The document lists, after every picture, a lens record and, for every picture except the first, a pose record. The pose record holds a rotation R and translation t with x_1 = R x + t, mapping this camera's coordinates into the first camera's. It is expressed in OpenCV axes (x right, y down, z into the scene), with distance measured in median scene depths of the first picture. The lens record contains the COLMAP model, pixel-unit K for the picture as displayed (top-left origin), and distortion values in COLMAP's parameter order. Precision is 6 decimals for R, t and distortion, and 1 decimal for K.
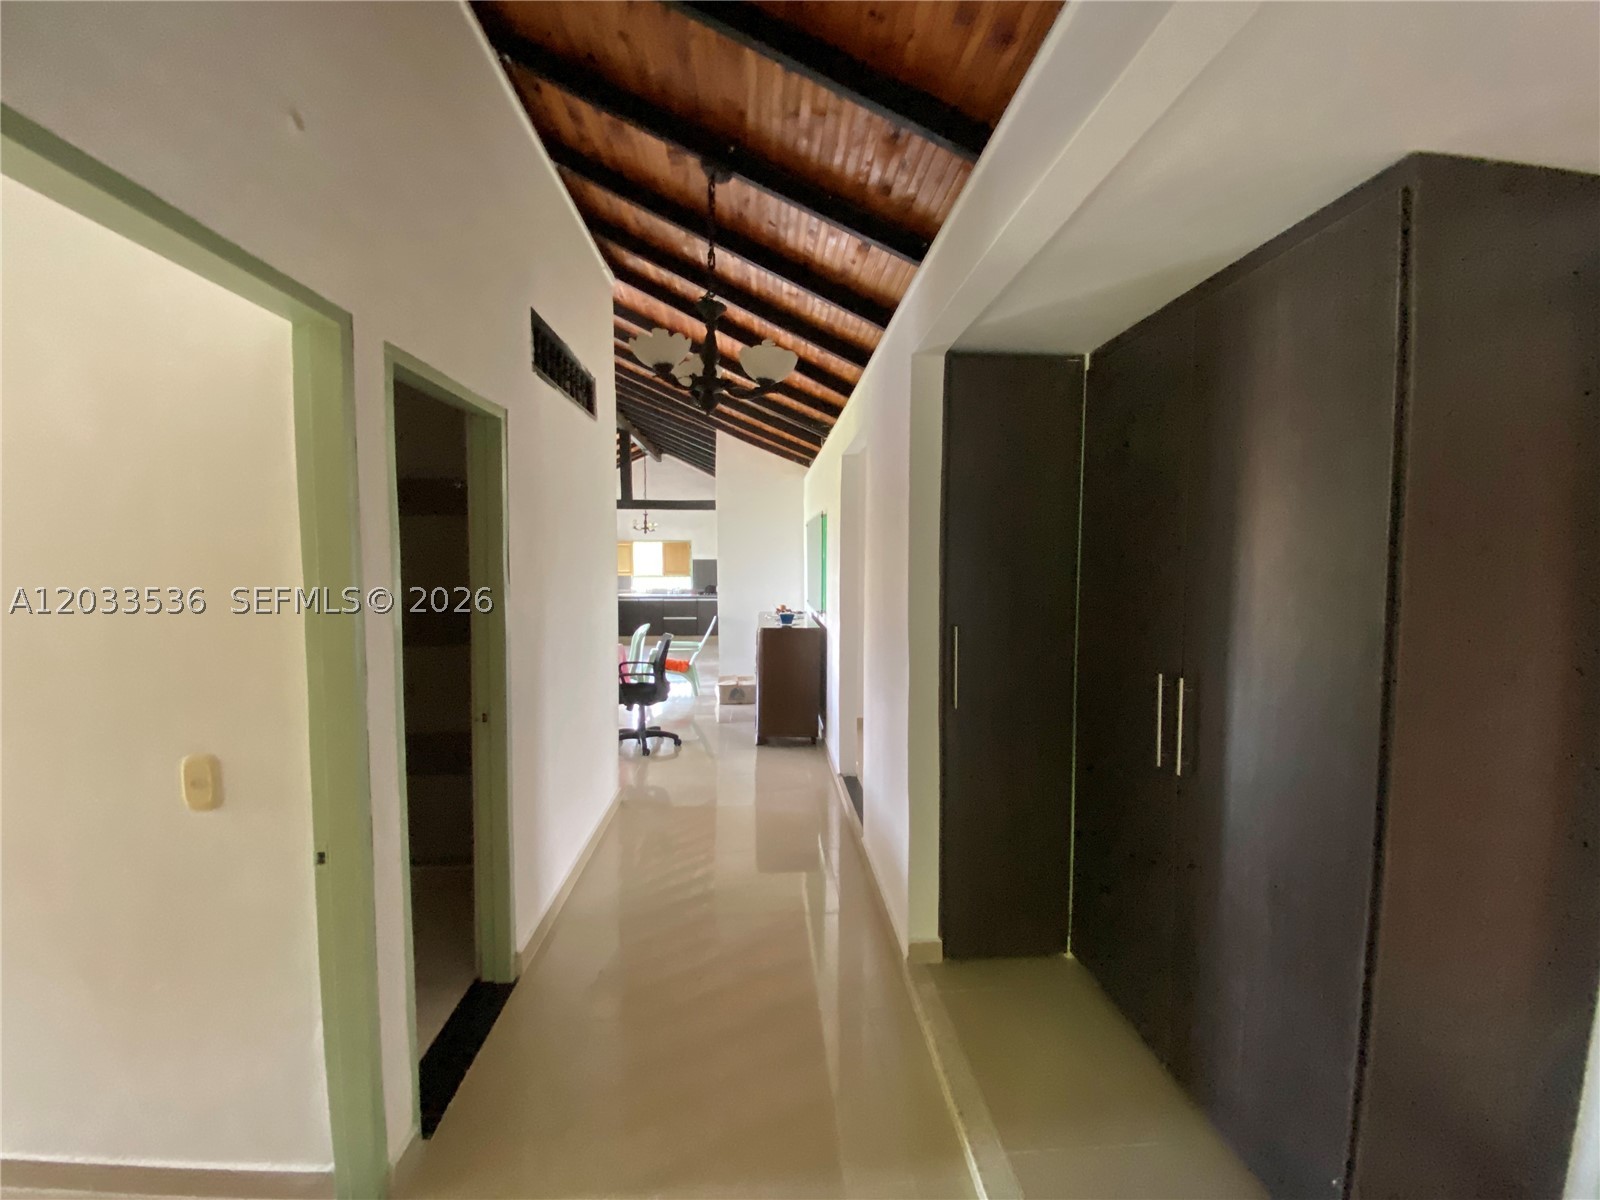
lens RADIAL K [[657.1, 0, 810.1], [0, 657.1, 597.2], [0, 0, 1]] dist [-0.014412, -0.004049]
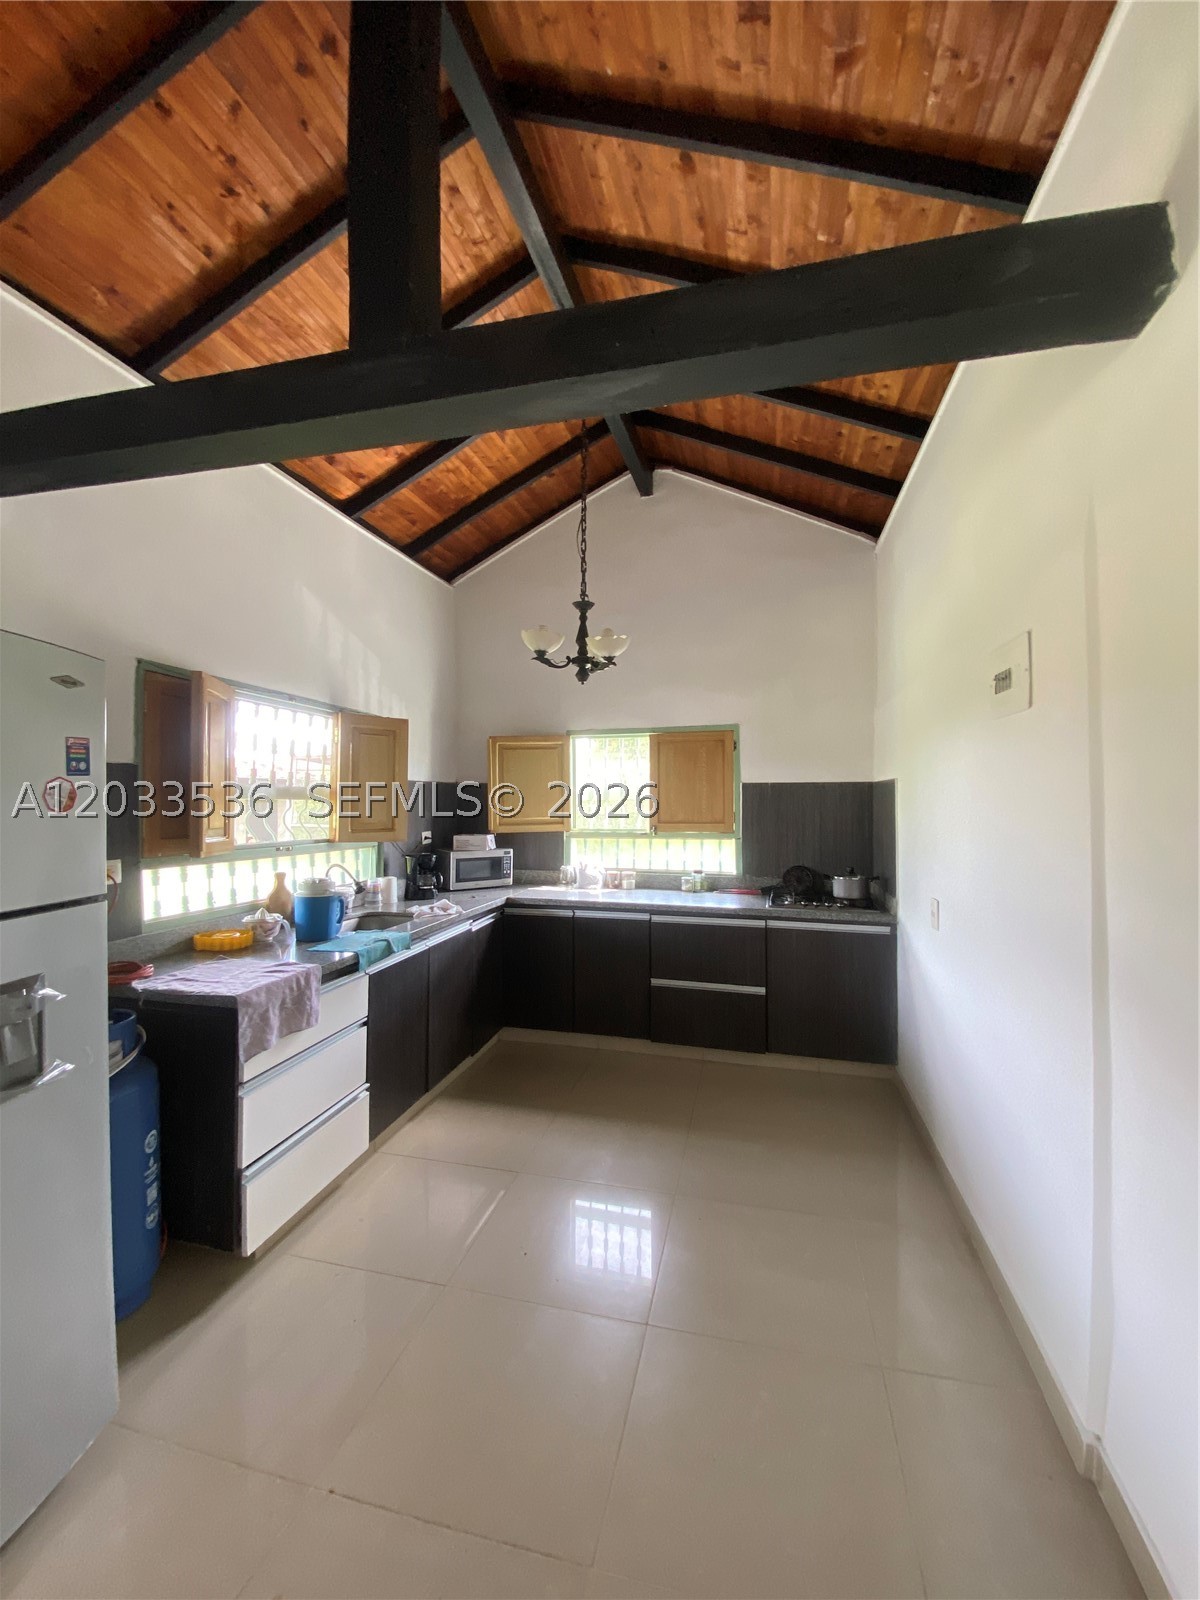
lens RADIAL K [[657.1, 0, 601.3], [0, 657.1, 791.8], [0, 0, 1]] dist [-0.014412, -0.004049]
pose [[0.950863, 0.006453, -0.309545, -0.146790], [-0.024093, 0.998293, -0.053197, -0.035424], [0.308673, 0.058041, 0.949396, 0.680042]]
